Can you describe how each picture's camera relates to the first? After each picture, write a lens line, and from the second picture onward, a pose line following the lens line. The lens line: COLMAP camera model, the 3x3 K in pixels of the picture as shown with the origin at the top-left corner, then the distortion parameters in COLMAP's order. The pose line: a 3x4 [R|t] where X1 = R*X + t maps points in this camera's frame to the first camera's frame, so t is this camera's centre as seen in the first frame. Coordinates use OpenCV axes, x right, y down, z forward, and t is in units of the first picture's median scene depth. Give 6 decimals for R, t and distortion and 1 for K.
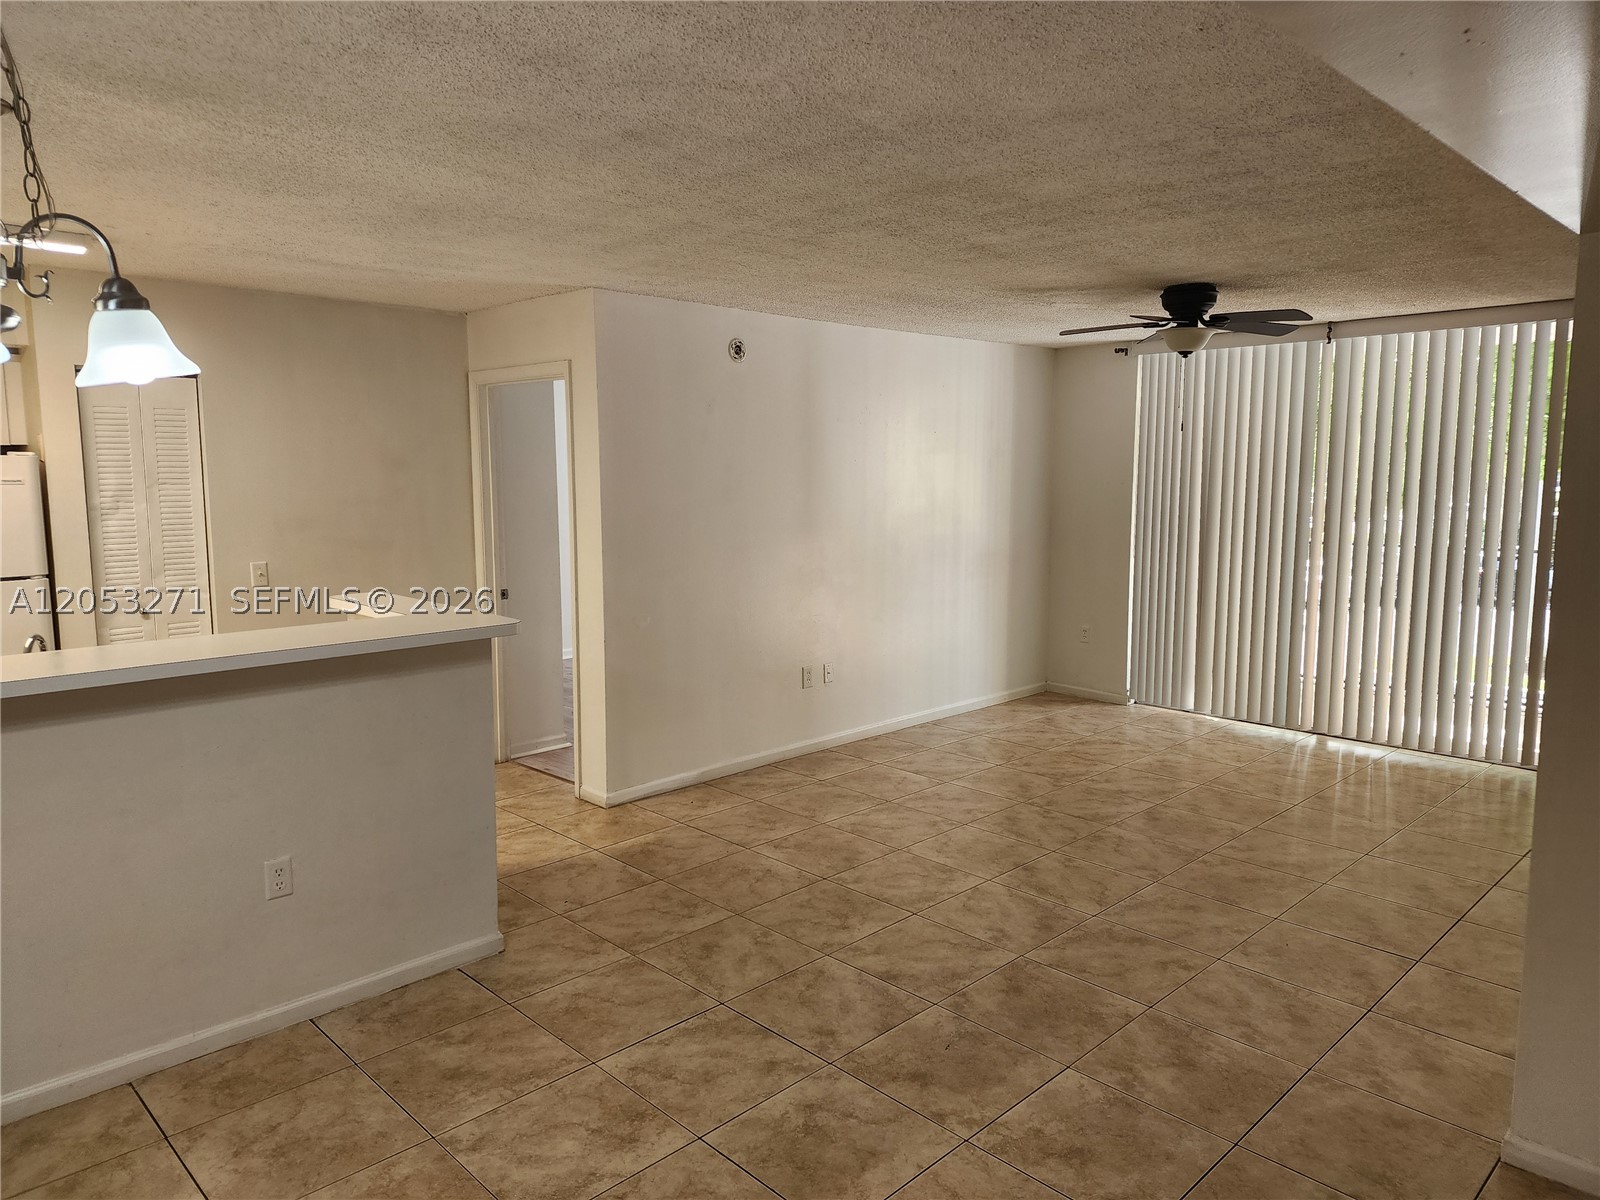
lens RADIAL K [[1067.2, 0, 801.8], [0, 1067.2, 585.8], [0, 0, 1]] dist [0.080480, -0.068345]
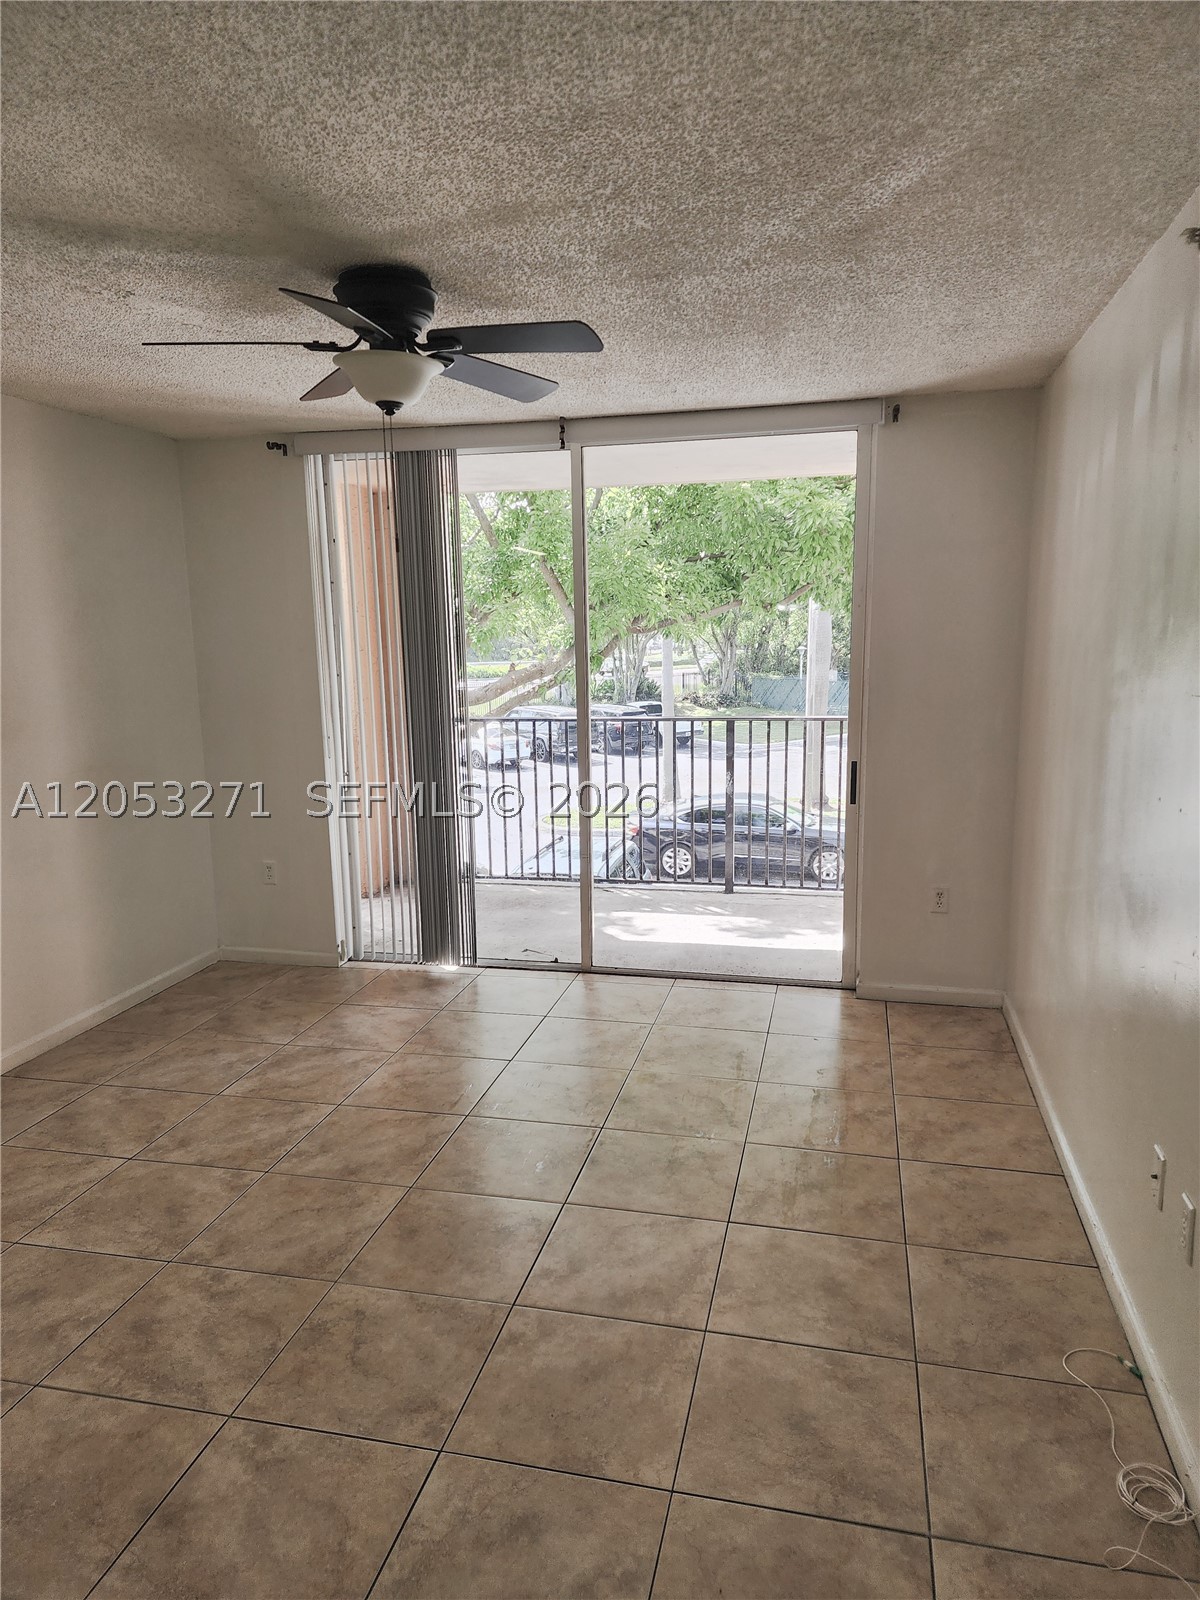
lens RADIAL K [[1067.2, 0, 608.1], [0, 1067.2, 819.1], [0, 0, 1]] dist [0.080480, -0.068345]
pose [[0.844074, -0.105555, 0.525735, 0.170703], [0.074641, 0.994017, 0.079737, -0.053303], [-0.531006, -0.028062, 0.846903, 0.580749]]
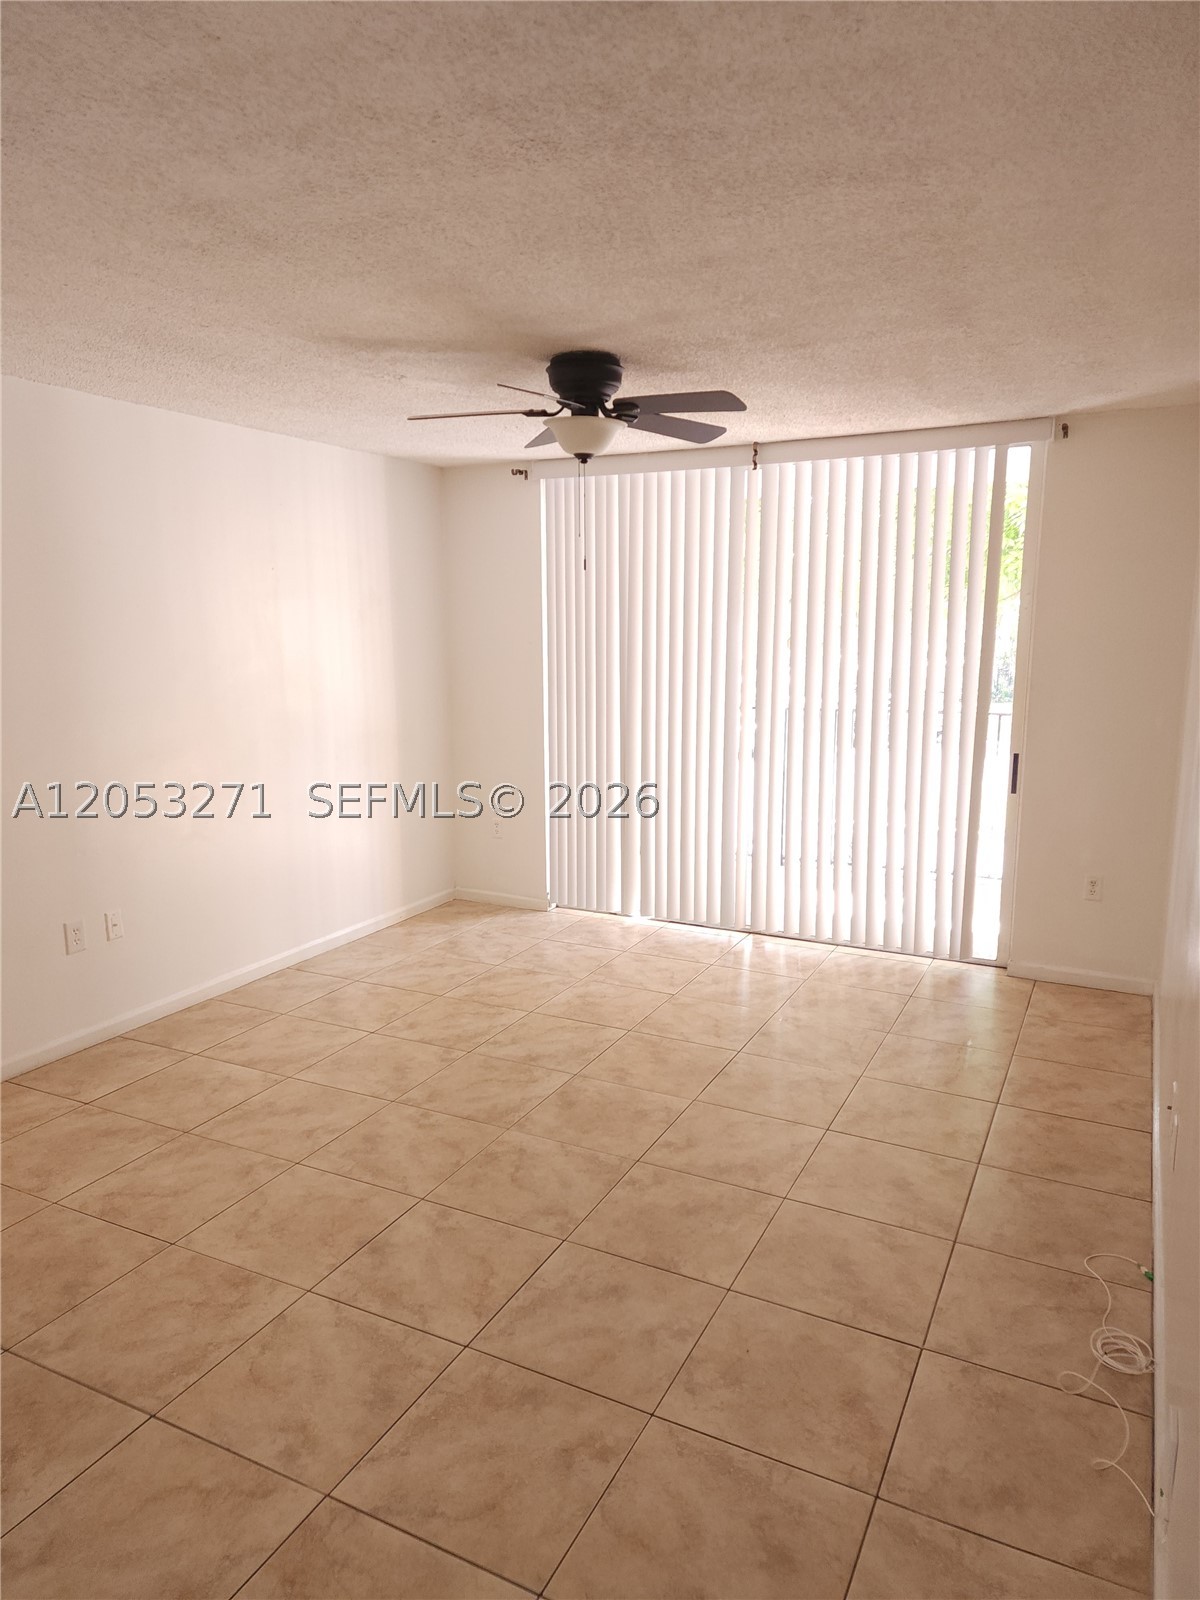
lens RADIAL K [[1067.2, 0, 603.8], [0, 1067.2, 802.2], [0, 0, 1]] dist [0.080480, -0.068345]
pose [[0.946880, -0.054981, 0.316853, 0.163254], [0.037413, 0.997420, 0.061271, -0.040772], [-0.319405, -0.046161, 0.946493, 0.395003]]
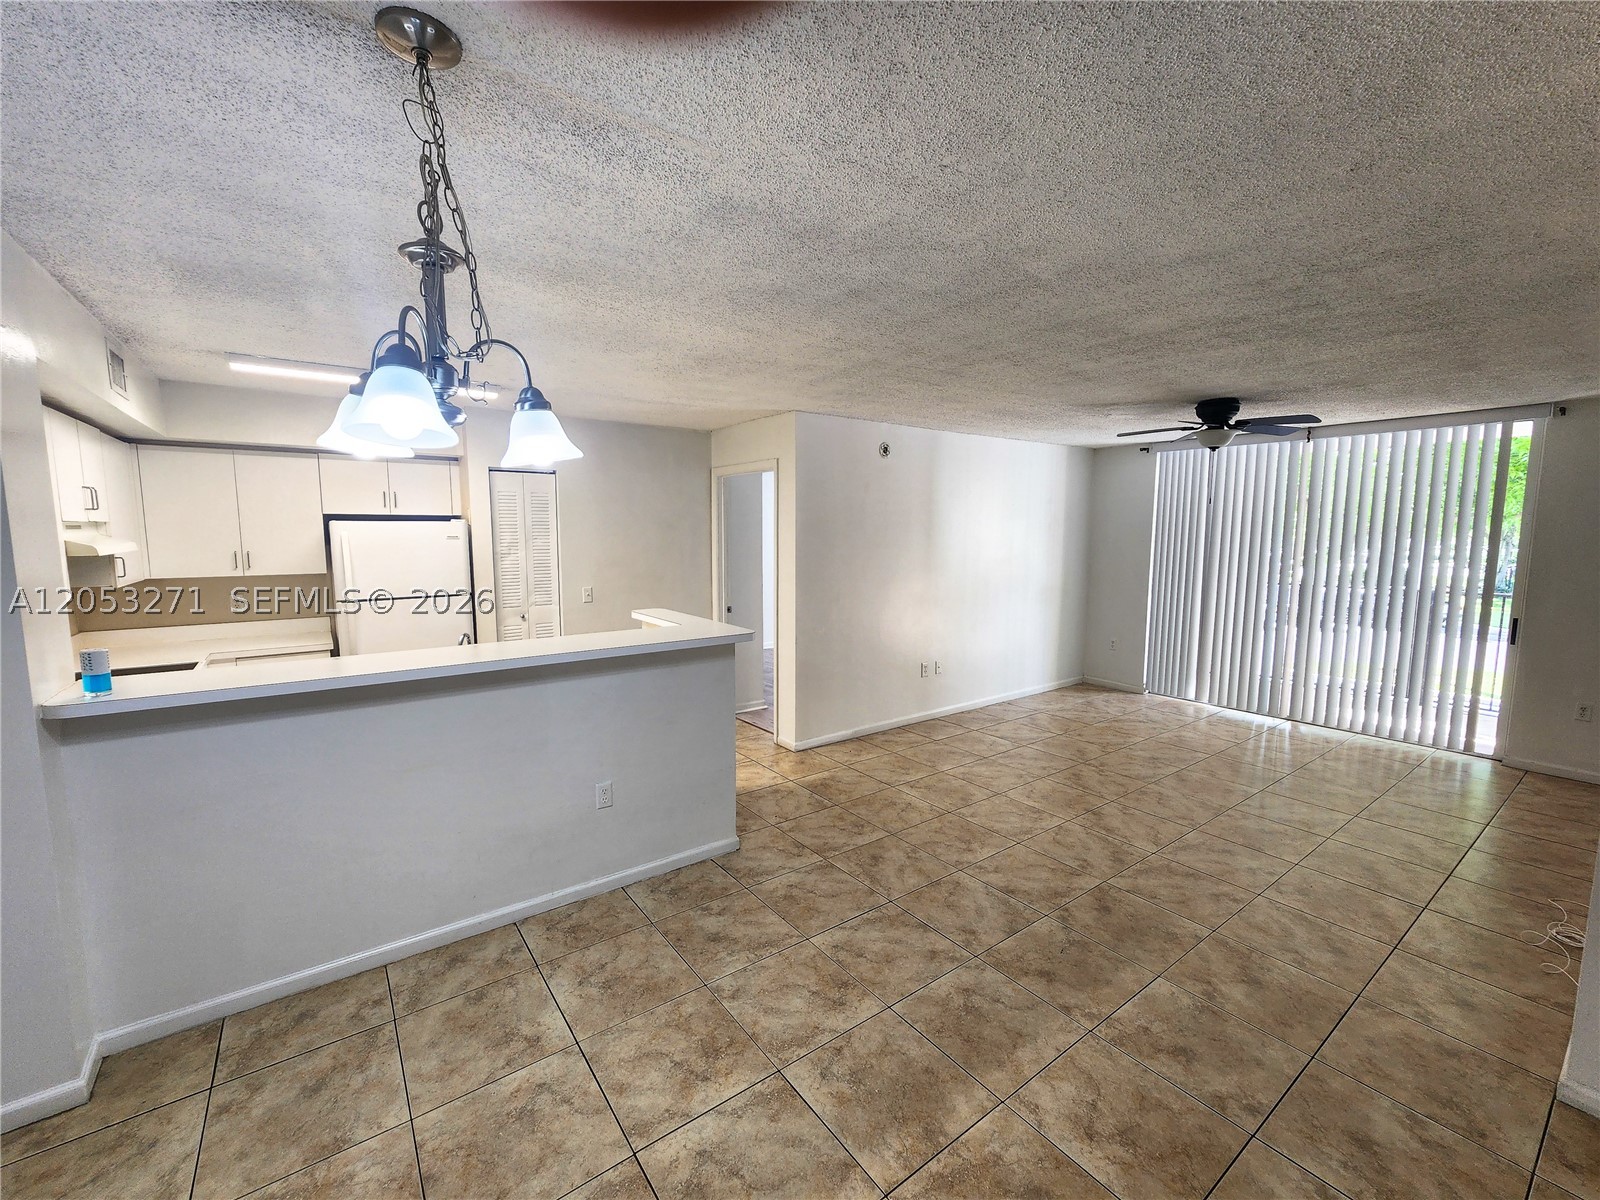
lens RADIAL K [[661.6, 0, 791.1], [0, 661.6, 600.4], [0, 0, 1]] dist [0.004063, 0.000116]
pose [[0.988790, 0.018625, -0.148147, -0.068068], [-0.019229, 0.999812, -0.002644, -0.007535], [0.148070, 0.005463, 0.988962, 0.087967]]
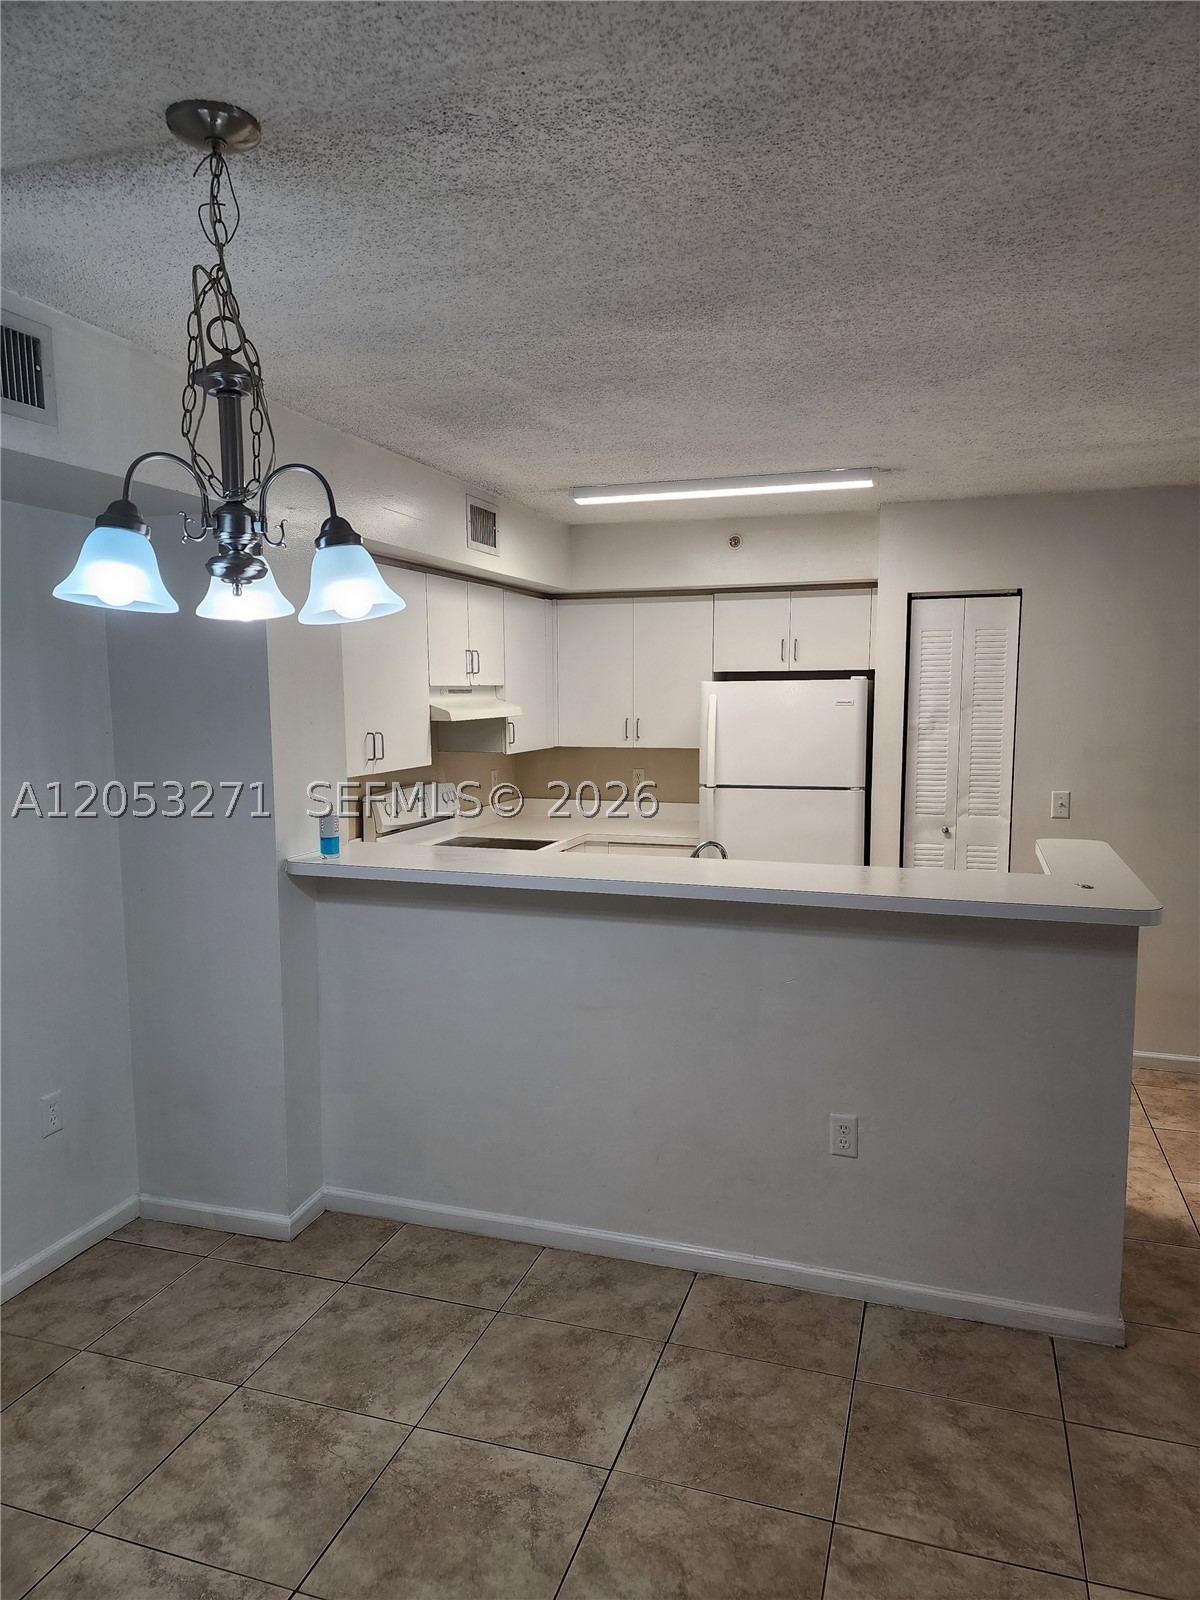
lens RADIAL K [[1067.2, 0, 596.6], [0, 1067.2, 808.0], [0, 0, 1]] dist [0.080480, -0.068345]
pose [[0.462945, 0.099399, -0.880796, 0.161374], [-0.093900, 0.993601, 0.062776, -0.036954], [0.881399, 0.053645, 0.469316, 0.290367]]
